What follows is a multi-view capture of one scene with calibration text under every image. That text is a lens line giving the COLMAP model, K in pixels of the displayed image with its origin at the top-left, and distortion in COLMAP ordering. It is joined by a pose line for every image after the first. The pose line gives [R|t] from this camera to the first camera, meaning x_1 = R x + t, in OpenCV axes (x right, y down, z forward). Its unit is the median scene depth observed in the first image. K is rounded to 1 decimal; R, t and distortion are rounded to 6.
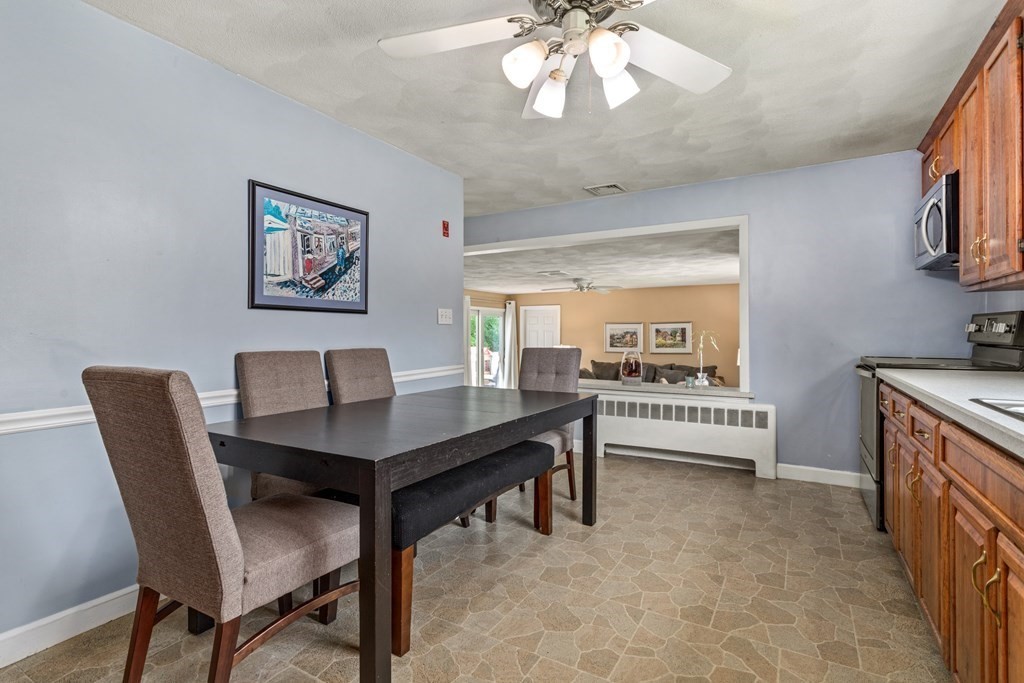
lens RADIAL K [[490.7, 0, 517.3], [0, 490.7, 336.7], [0, 0, 1]] dist [-0.000043, 0.000068]
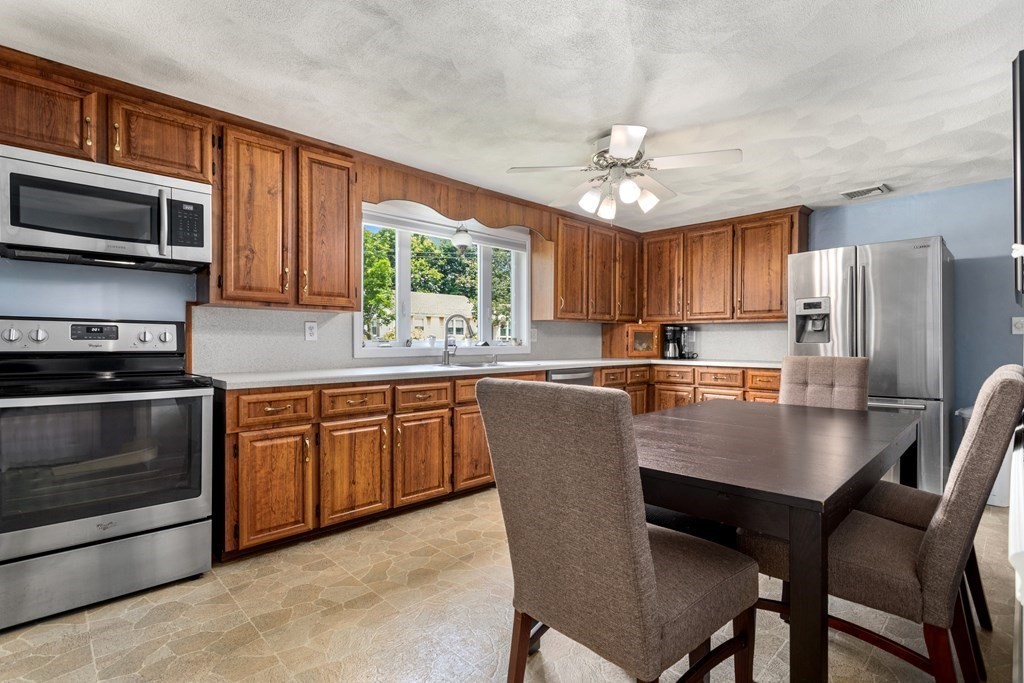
lens RADIAL K [[490.7, 0, 517.3], [0, 490.7, 336.7], [0, 0, 1]] dist [-0.000043, 0.000068]
pose [[-0.964532, 0.000027, 0.263967, -0.004632], [-0.000506, 0.999998, -0.001951, -0.014405], [-0.263966, -0.002016, -0.964530, 1.739854]]
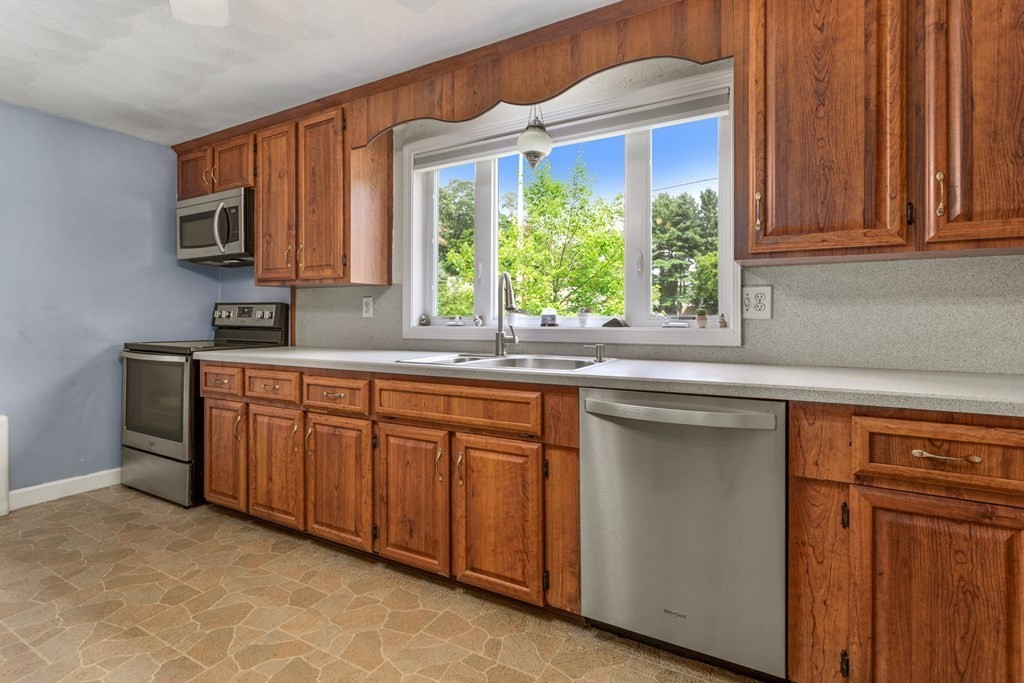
lens RADIAL K [[484.8, 0, 512.6], [0, 484.8, 314.4], [0, 0, 1]] dist [-0.000064, -0.001007]
pose [[-0.019167, 0.011712, 0.999748, -0.316441], [0.005058, 0.999920, -0.011617, 0.000490], [-0.999804, 0.004834, -0.019225, 0.345765]]
